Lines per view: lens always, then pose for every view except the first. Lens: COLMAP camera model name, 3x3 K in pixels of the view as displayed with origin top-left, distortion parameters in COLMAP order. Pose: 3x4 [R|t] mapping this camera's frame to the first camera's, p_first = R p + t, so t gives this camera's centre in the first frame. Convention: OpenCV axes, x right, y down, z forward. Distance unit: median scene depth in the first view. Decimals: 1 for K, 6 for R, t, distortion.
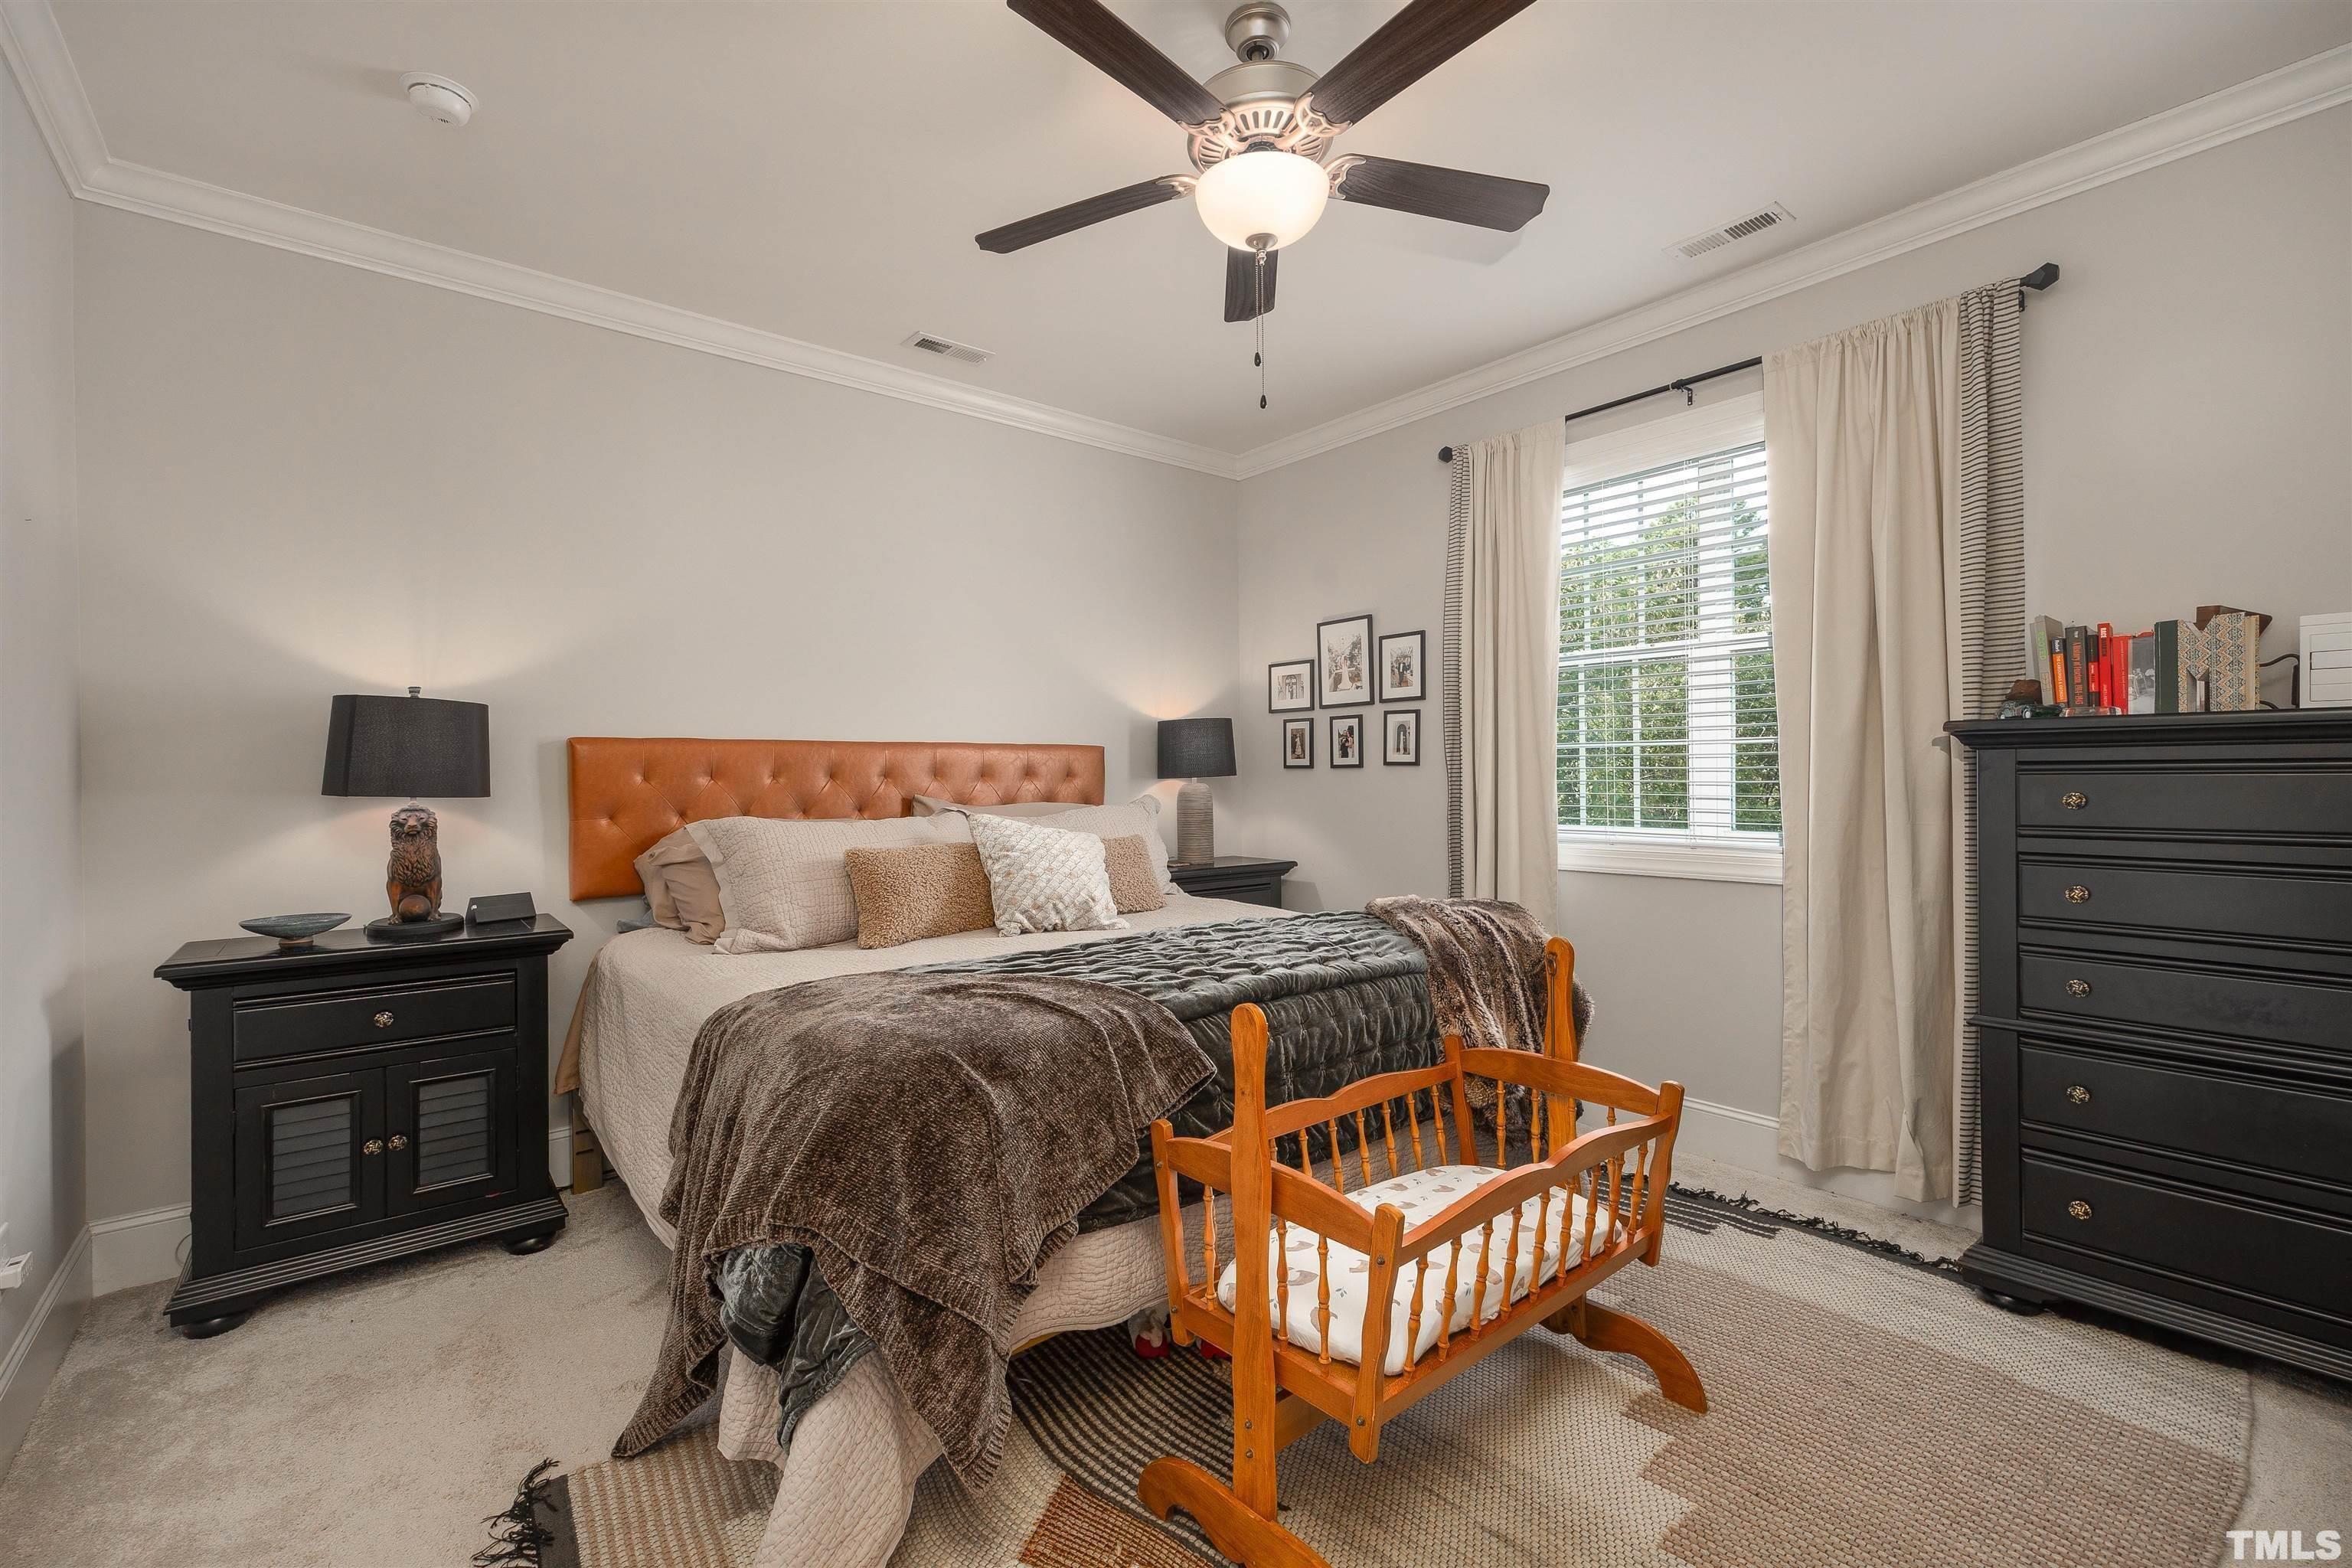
lens RADIAL K [[945.3, 0, 1153.1], [0, 945.3, 780.0], [0, 0, 1]] dist [0.003209, -0.000348]
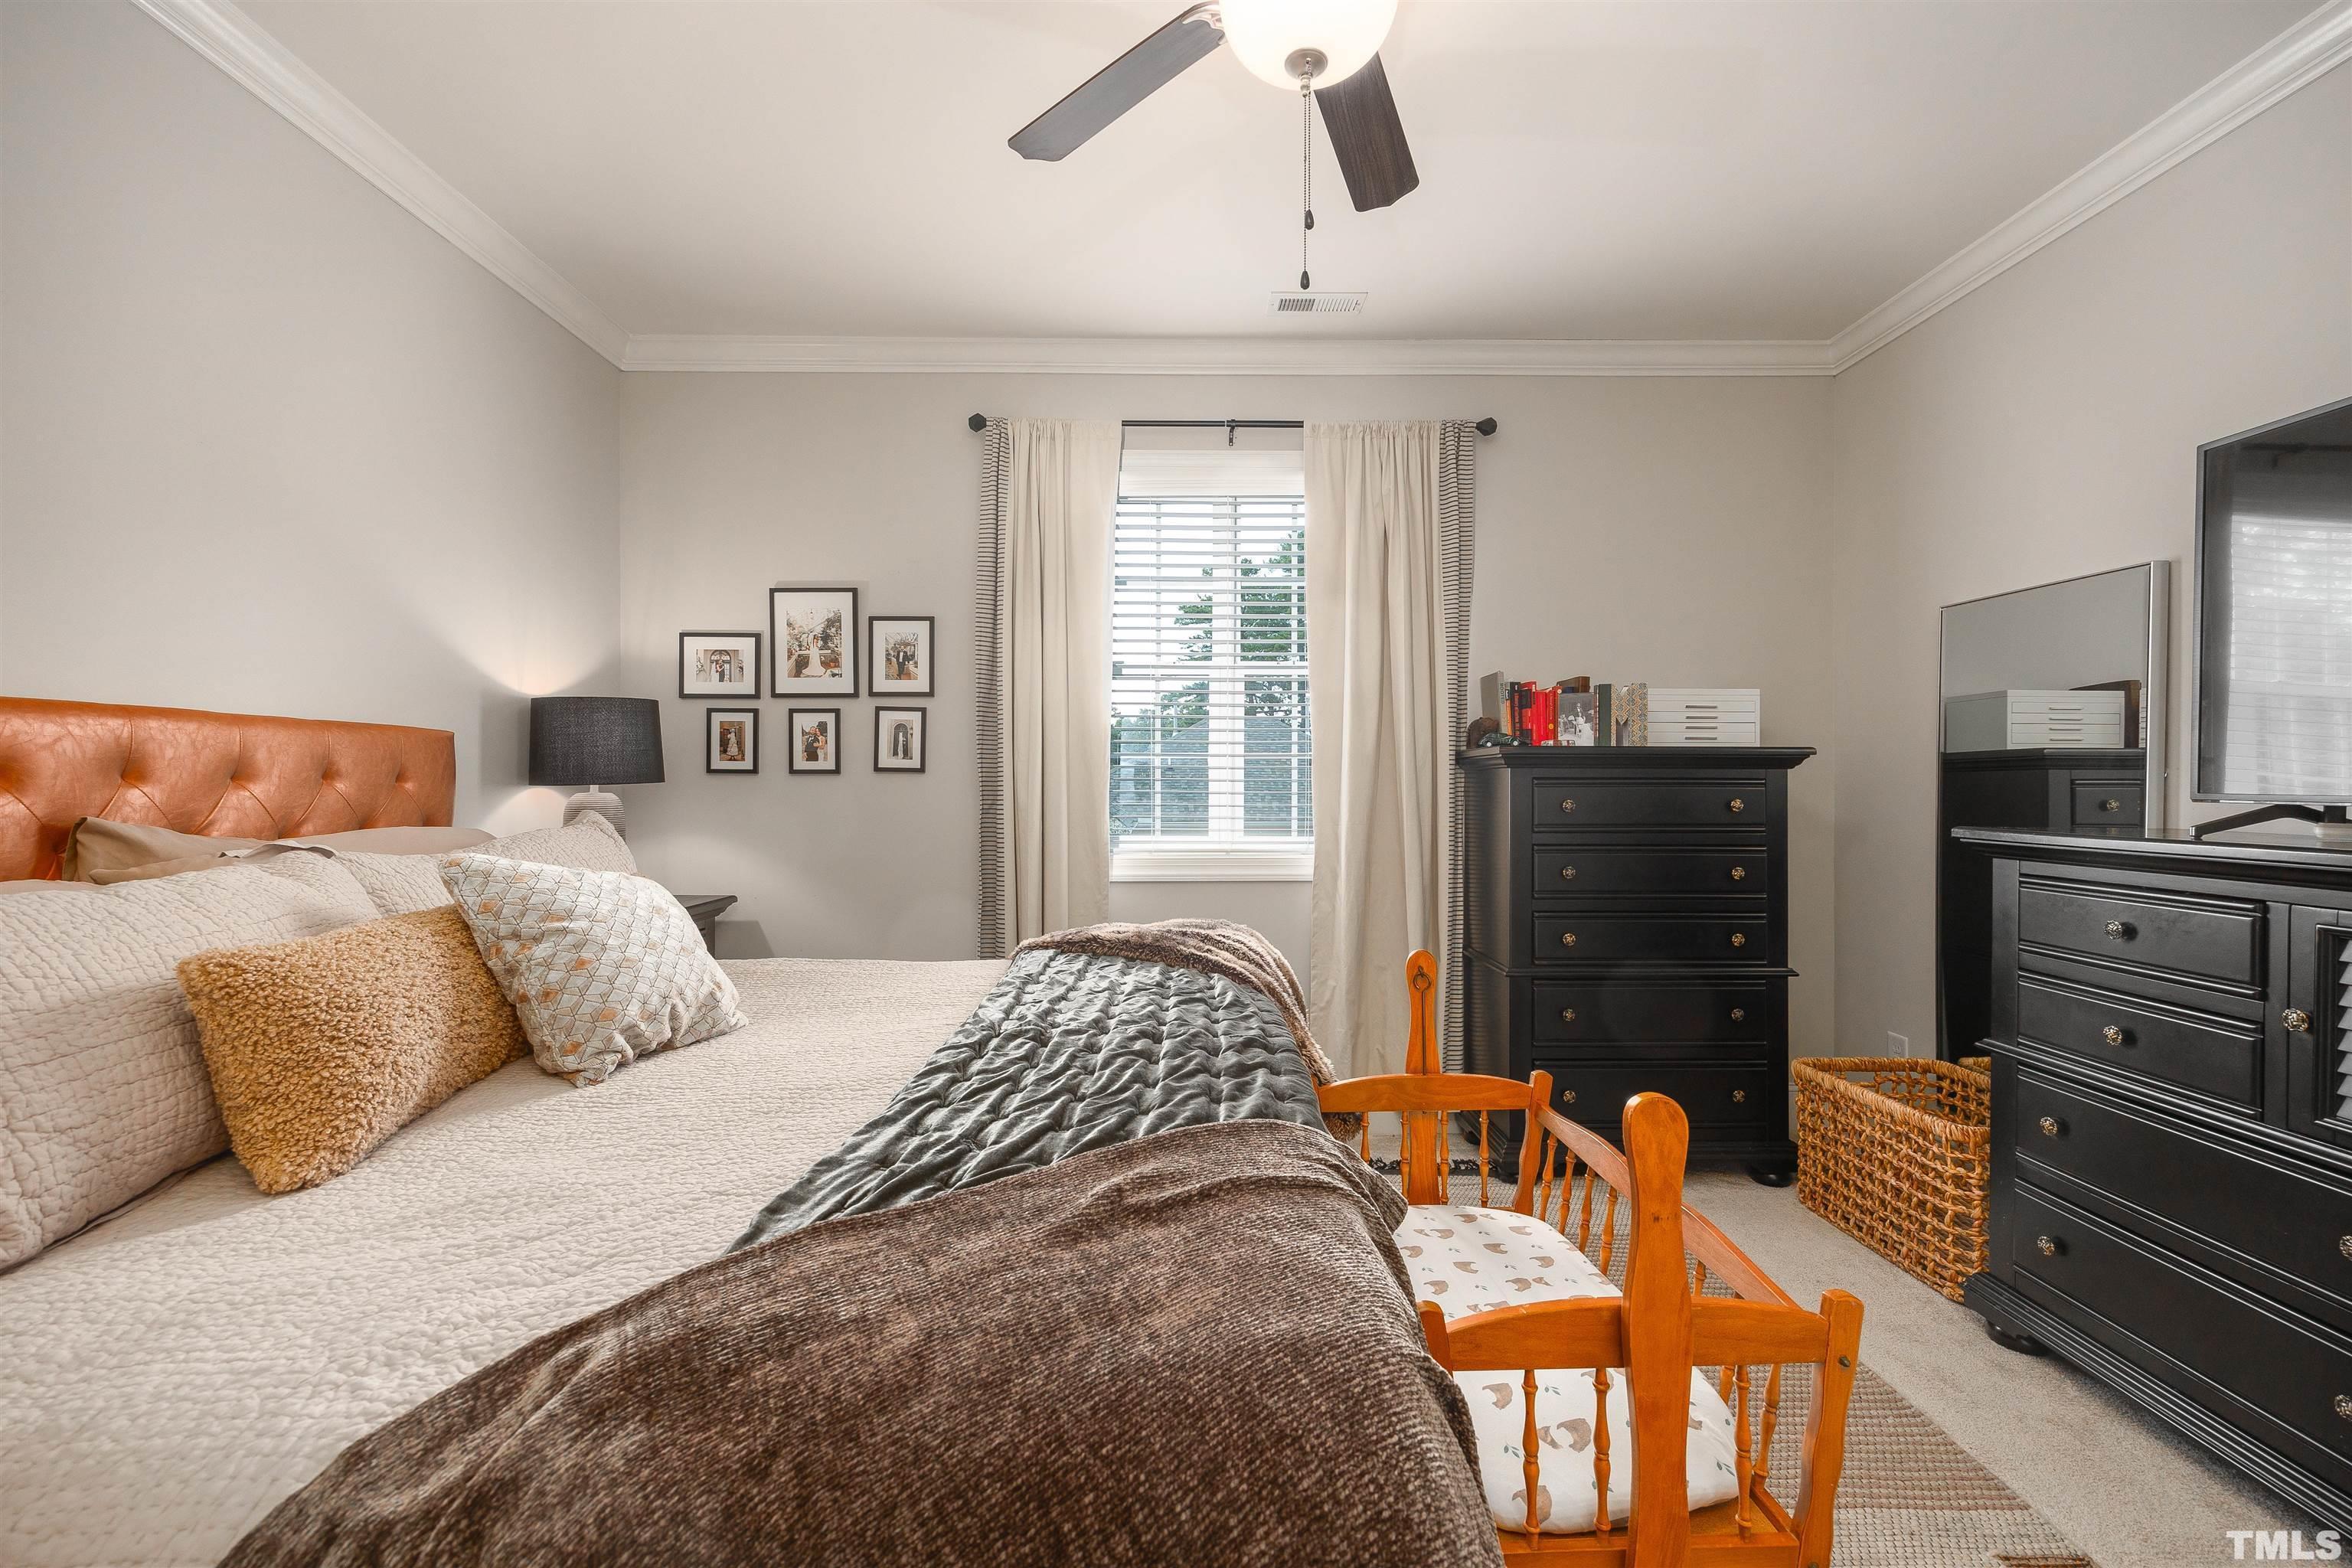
lens RADIAL K [[945.3, 0, 1163.0], [0, 945.3, 784.8], [0, 0, 1]] dist [0.003209, -0.000348]
pose [[0.637443, 0.007468, 0.770462, -0.246098], [-0.002913, 0.999969, -0.007282, 0.001608], [-0.770492, 0.002397, 0.637445, 0.285204]]
